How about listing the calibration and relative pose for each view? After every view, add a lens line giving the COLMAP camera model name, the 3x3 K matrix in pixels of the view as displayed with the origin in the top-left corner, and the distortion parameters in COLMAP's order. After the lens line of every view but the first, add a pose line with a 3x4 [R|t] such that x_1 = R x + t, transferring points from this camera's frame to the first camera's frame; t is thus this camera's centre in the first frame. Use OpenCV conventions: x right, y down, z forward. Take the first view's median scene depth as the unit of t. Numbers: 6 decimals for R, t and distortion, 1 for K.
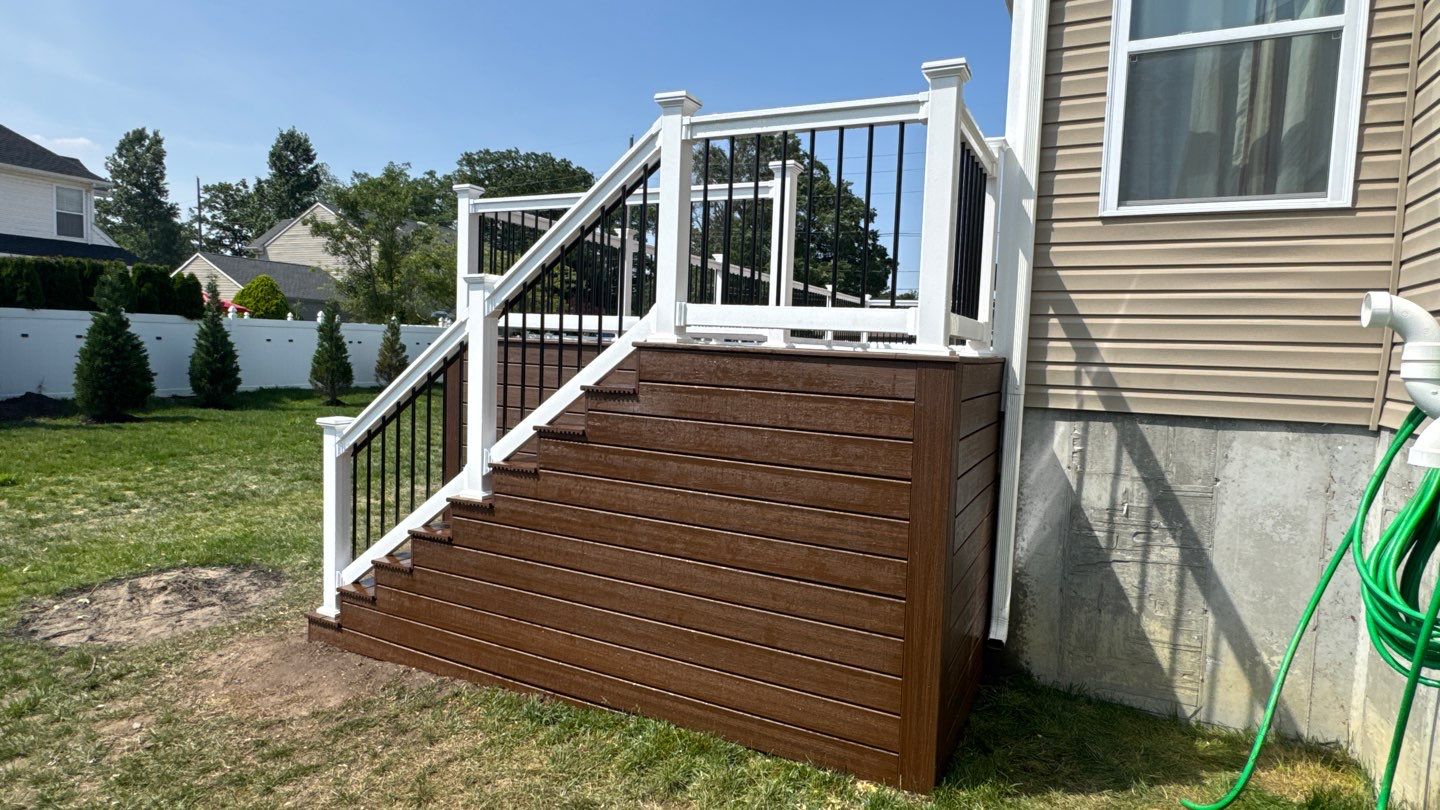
lens RADIAL K [[791.8, 0, 711.3], [0, 791.8, 410.3], [0, 0, 1]] dist [-0.009792, 0.002764]
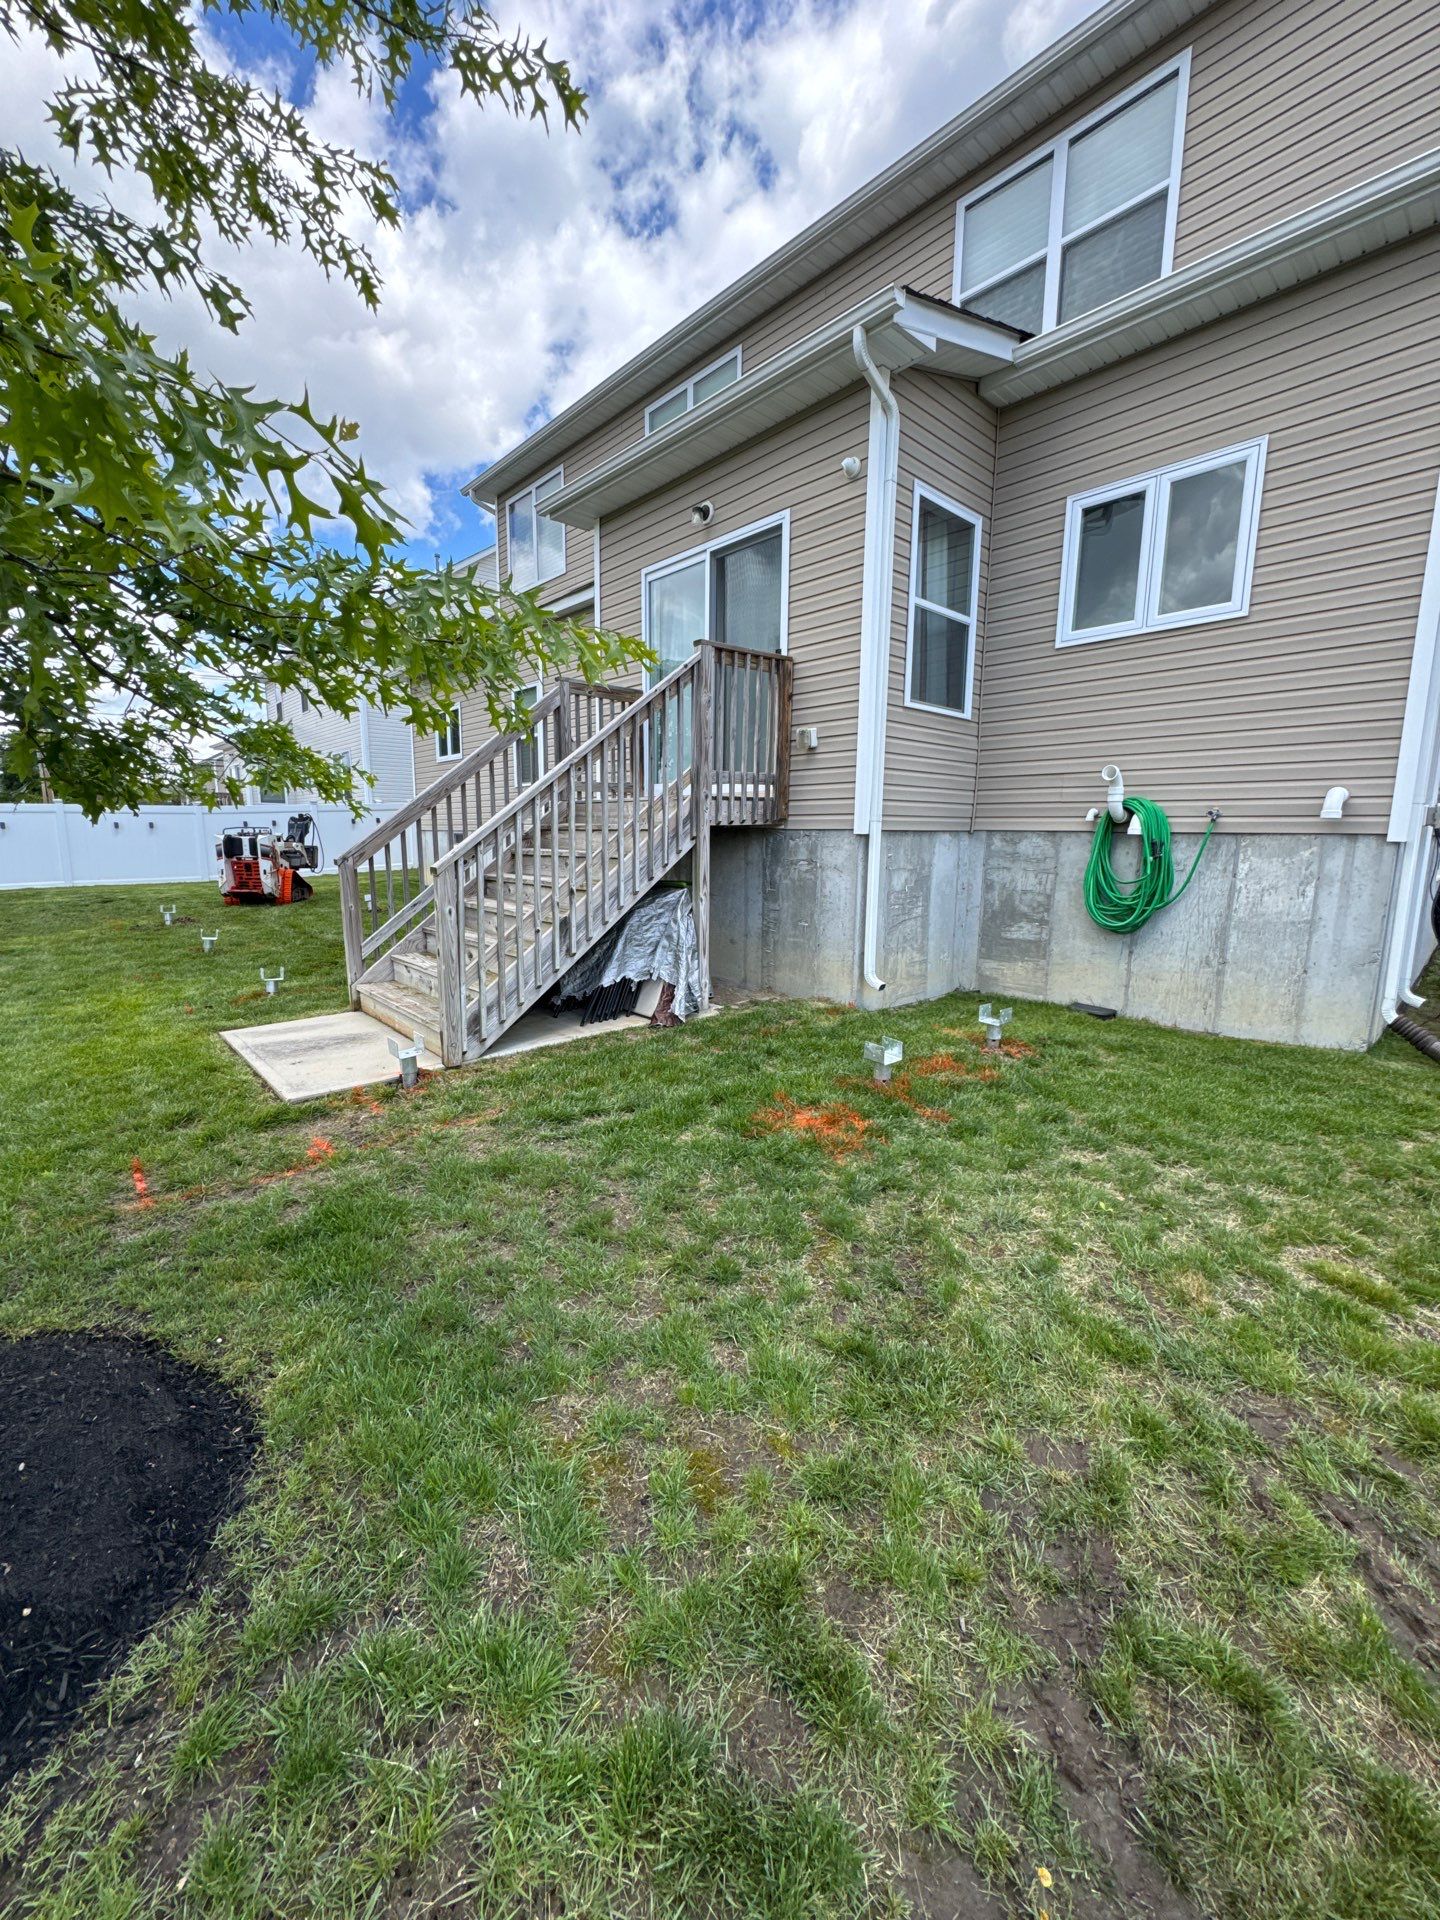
lens RADIAL K [[752.5, 0, 713.0], [0, 752.5, 962.2], [0, 0, 1]] dist [-0.002470, -0.000939]
pose [[0.349214, -0.191336, 0.917301, -0.275262], [0.074618, 0.981500, 0.176320, -0.008882], [-0.934067, 0.006874, 0.357031, 0.200252]]
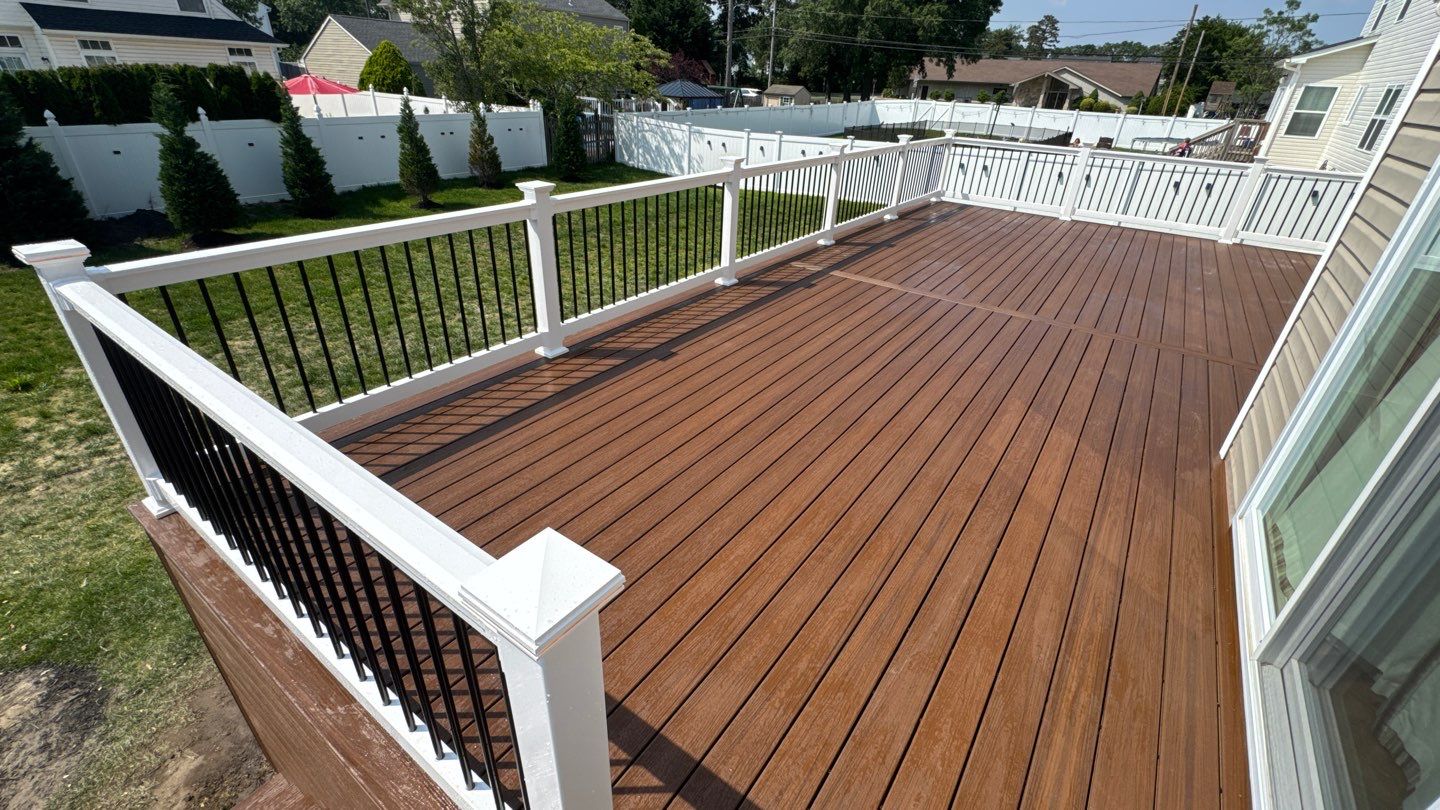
lens RADIAL K [[604.4, 0, 720.9], [0, 604.4, 403.1], [0, 0, 1]] dist [-0.004596, 0.000587]
pose [[0.990436, 0.069378, -0.119260, 0.050402], [-0.015470, 0.914768, 0.403683, -0.127761], [0.137102, -0.397977, 0.907093, 0.251981]]
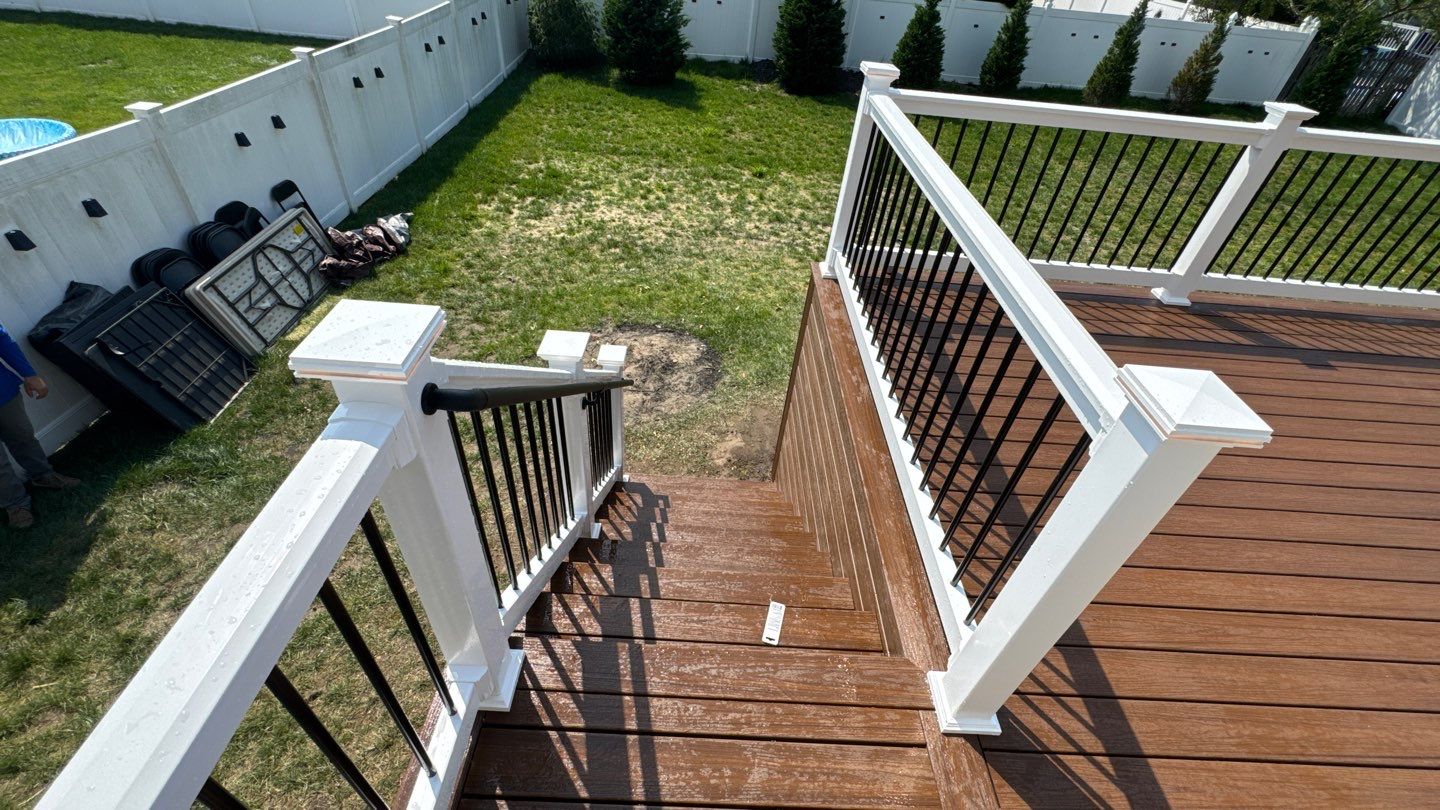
lens RADIAL K [[604.4, 0, 718.9], [0, 604.4, 402.4], [0, 0, 1]] dist [-0.004596, 0.000587]
pose [[0.453679, 0.565793, -0.688516, 0.050411], [-0.133694, 0.807070, 0.575121, -0.120644], [0.881080, -0.168870, 0.441794, 0.222481]]
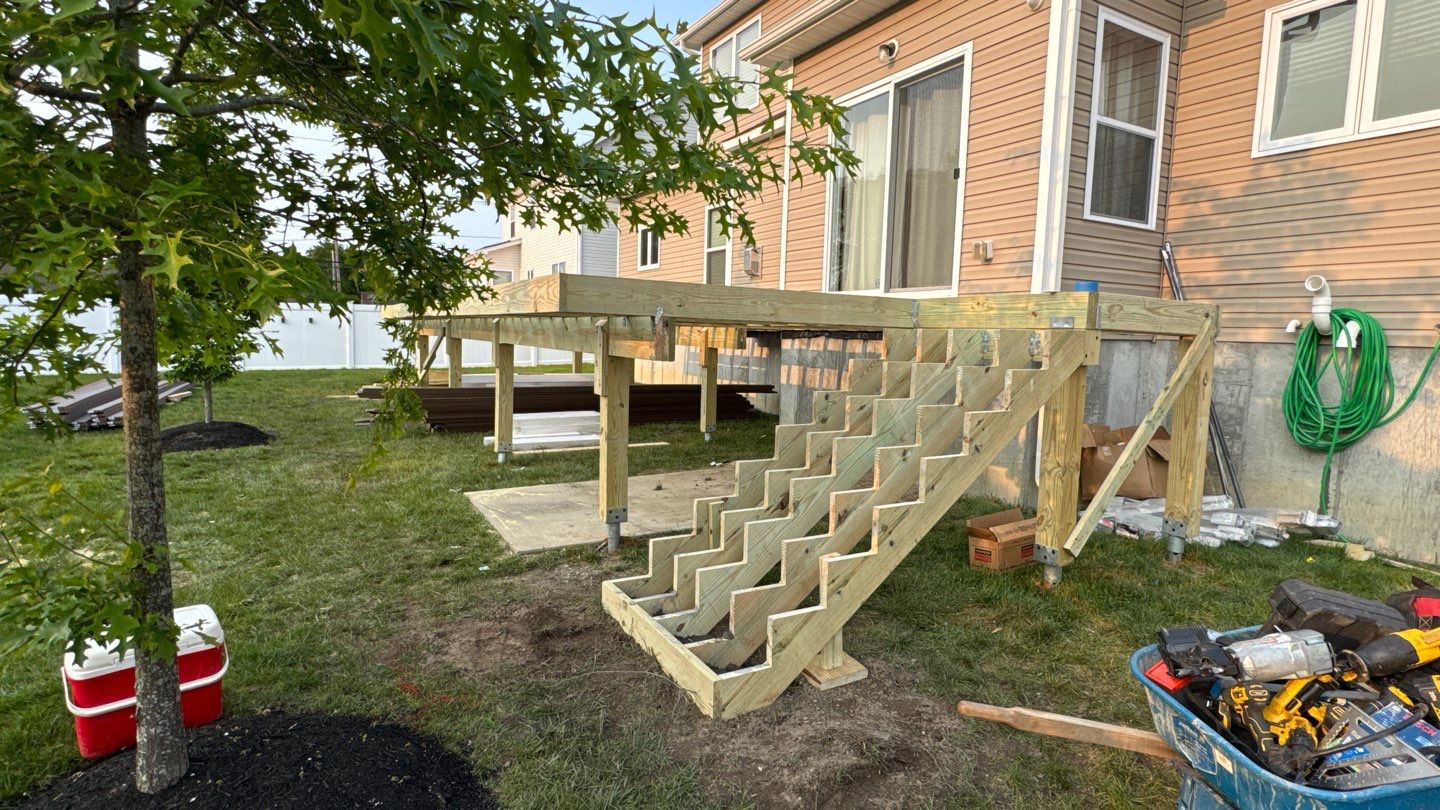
lens RADIAL K [[712.2, 0, 720.4], [0, 712.2, 407.9], [0, 0, 1]] dist [-0.003636, 0.000382]
pose [[0.547009, -0.109199, 0.829974, -0.287805], [0.056934, 0.994013, 0.093259, -0.009223], [-0.835188, -0.003760, 0.549951, 0.198839]]
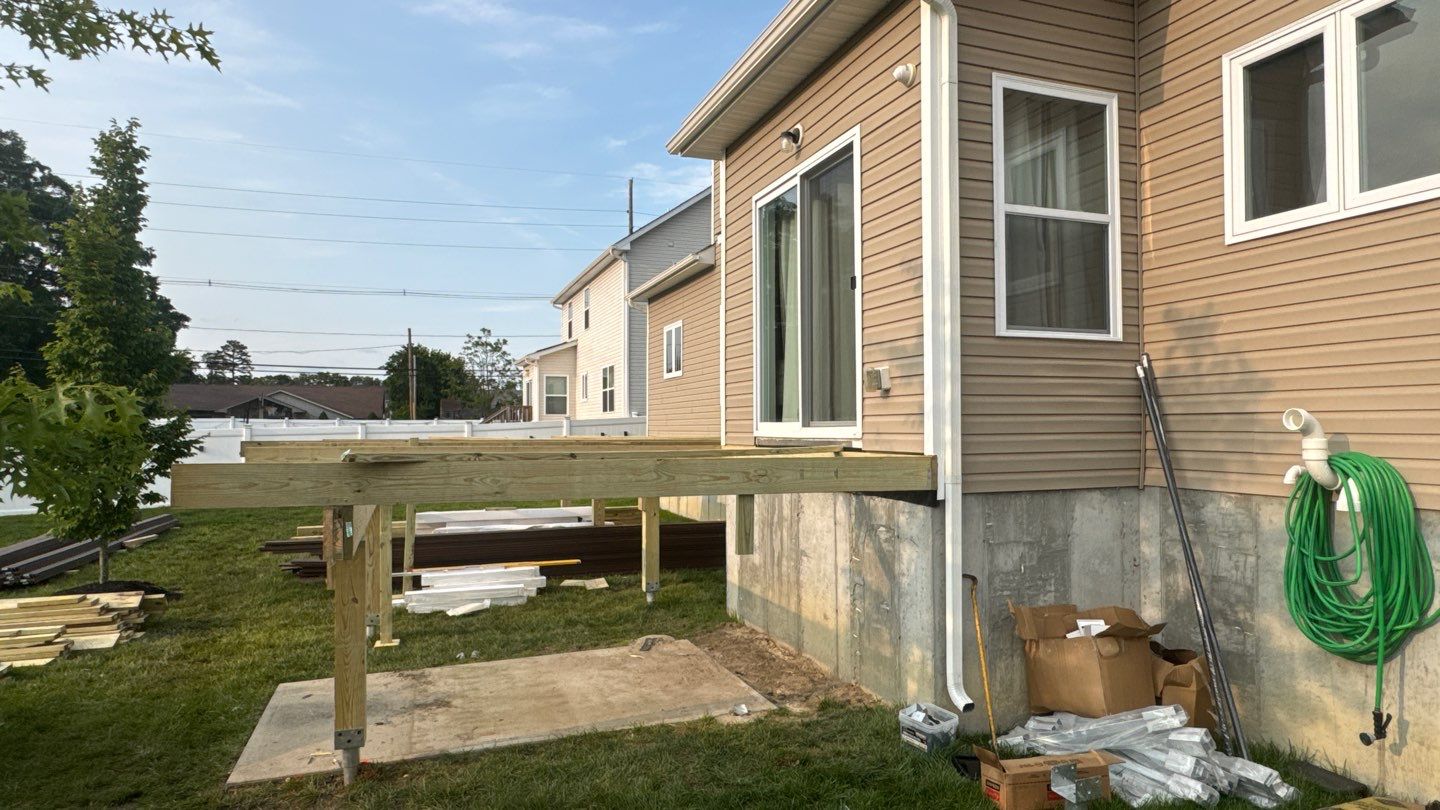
lens RADIAL K [[842.4, 0, 718.5], [0, 842.4, 413.0], [0, 0, 1]] dist [-0.001910, -0.001277]
pose [[0.675655, -0.025327, 0.736782, -0.191385], [0.084388, 0.995498, -0.043167, -0.025615], [-0.732372, 0.091341, 0.674751, 0.106014]]
